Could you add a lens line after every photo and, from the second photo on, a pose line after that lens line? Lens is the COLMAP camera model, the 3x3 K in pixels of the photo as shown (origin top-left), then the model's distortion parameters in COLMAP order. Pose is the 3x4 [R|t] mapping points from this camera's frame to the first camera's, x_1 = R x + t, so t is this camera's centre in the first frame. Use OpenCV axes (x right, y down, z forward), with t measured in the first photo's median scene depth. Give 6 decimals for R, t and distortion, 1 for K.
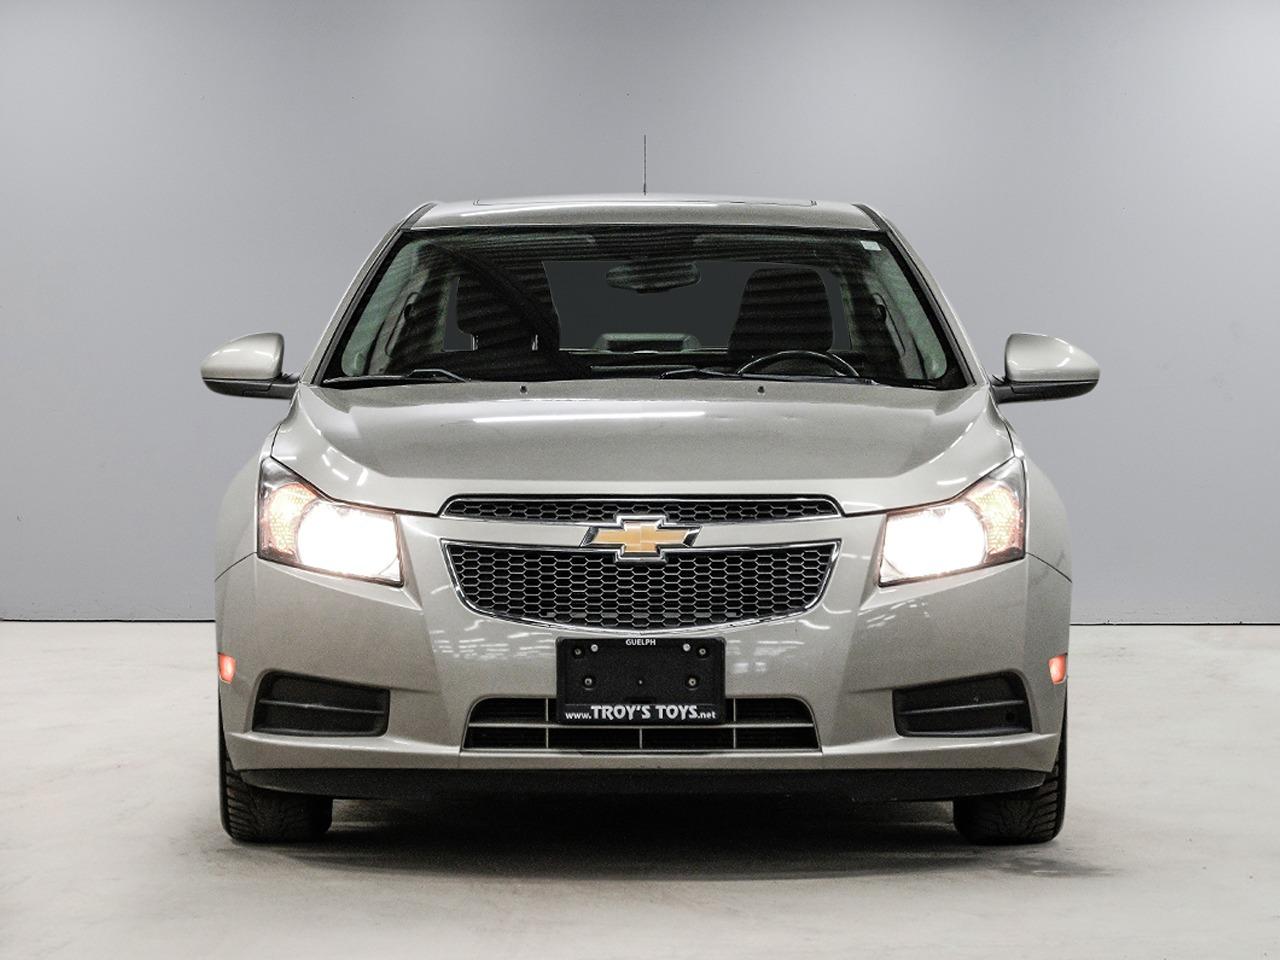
lens RADIAL K [[2654.6, 0, 640.0], [0, 2654.6, 480.0], [0, 0, 1]] dist [0.523496, -2.009867]
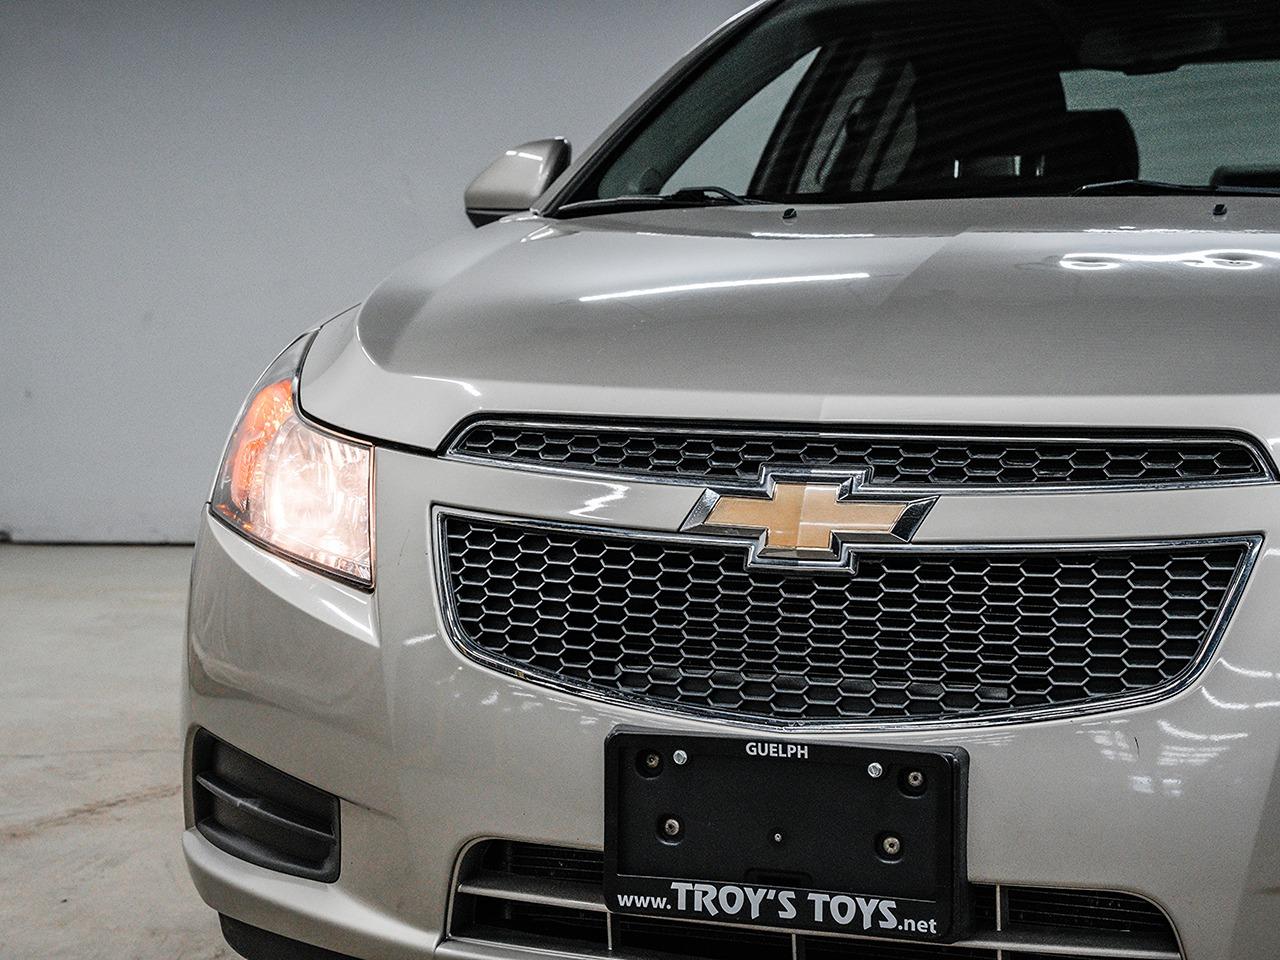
lens RADIAL K [[2573.2, 0, 638.6], [0, 2573.2, 428.7], [0, 0, 1]] dist [0.243856, 0.094357]
pose [[0.958029, 0.022371, -0.285796, 0.100846], [-0.013139, 0.999329, 0.034177, -0.008617], [0.286368, -0.028987, 0.957681, 0.562270]]
